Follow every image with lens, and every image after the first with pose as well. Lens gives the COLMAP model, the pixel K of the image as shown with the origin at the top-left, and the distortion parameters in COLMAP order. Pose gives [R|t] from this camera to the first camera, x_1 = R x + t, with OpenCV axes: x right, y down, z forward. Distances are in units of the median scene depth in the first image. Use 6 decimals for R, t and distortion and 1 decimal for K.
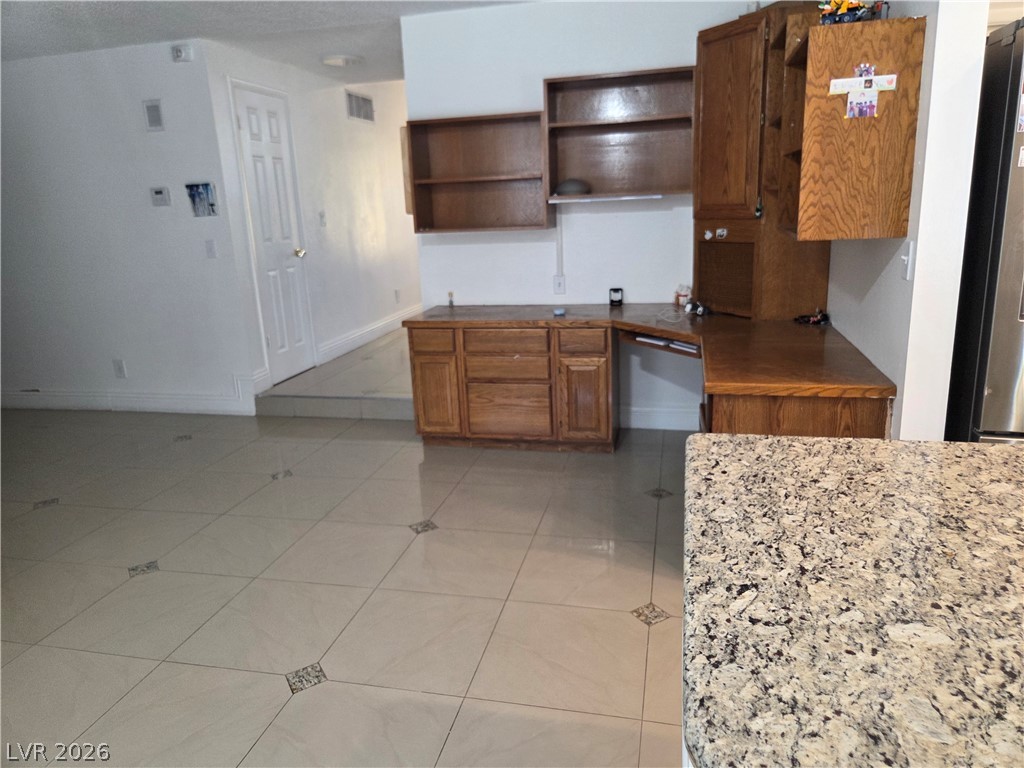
lens RADIAL K [[688.3, 0, 531.5], [0, 688.3, 390.8], [0, 0, 1]] dist [0.059302, -0.045667]
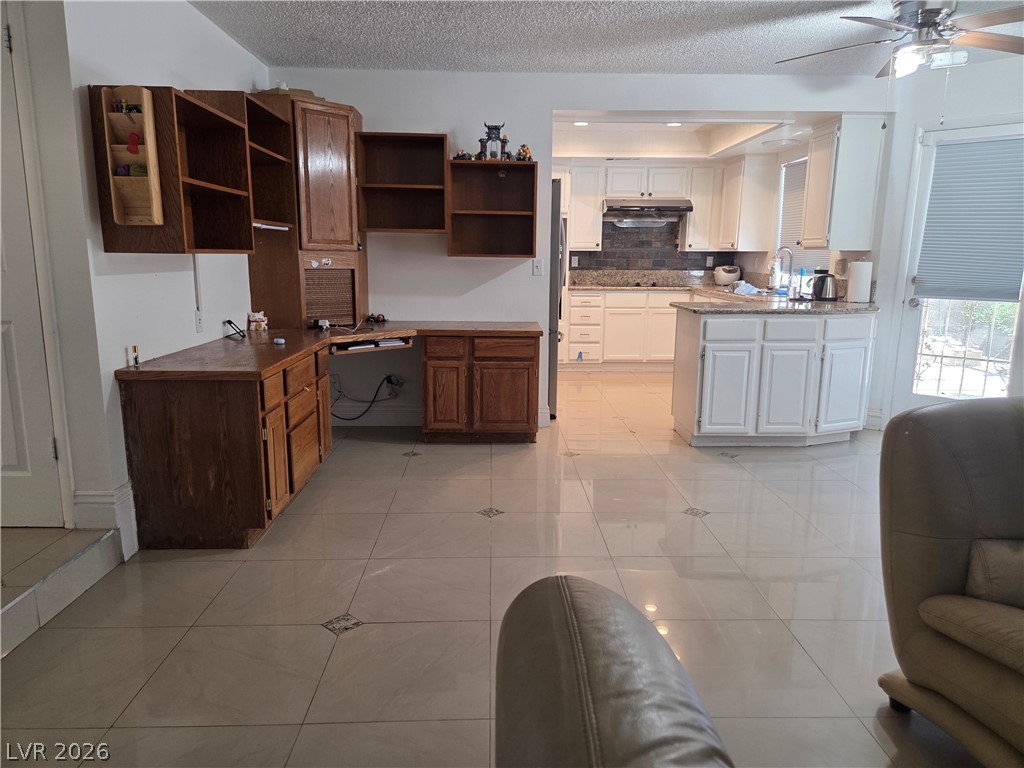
lens RADIAL K [[688.3, 0, 512.6], [0, 688.3, 385.3], [0, 0, 1]] dist [0.059302, -0.045667]
pose [[-0.234178, -0.149518, 0.960627, -3.401807], [0.257314, 0.943333, 0.209553, -0.620668], [-0.937524, 0.296255, -0.182434, 3.160308]]
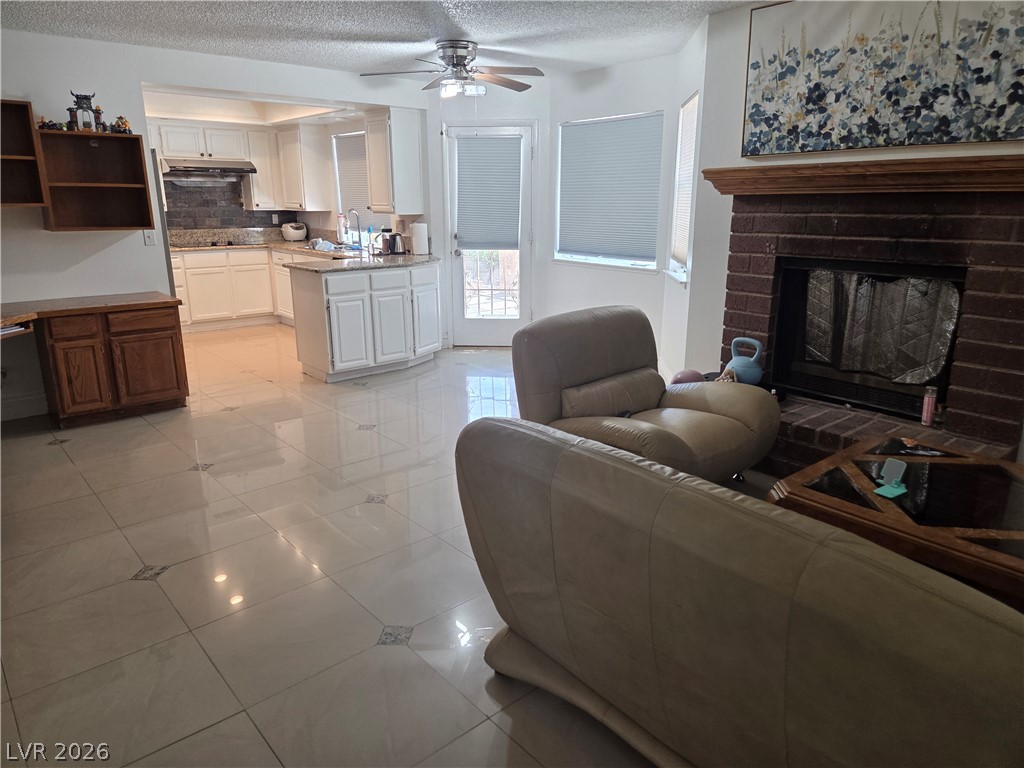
lens RADIAL K [[688.3, 0, 515.9], [0, 688.3, 377.7], [0, 0, 1]] dist [0.059302, -0.045667]
pose [[-0.796378, -0.116071, 0.593556, -3.793831], [0.191156, 0.882795, 0.429108, -1.068766], [-0.573795, 0.455194, -0.680851, 4.148029]]
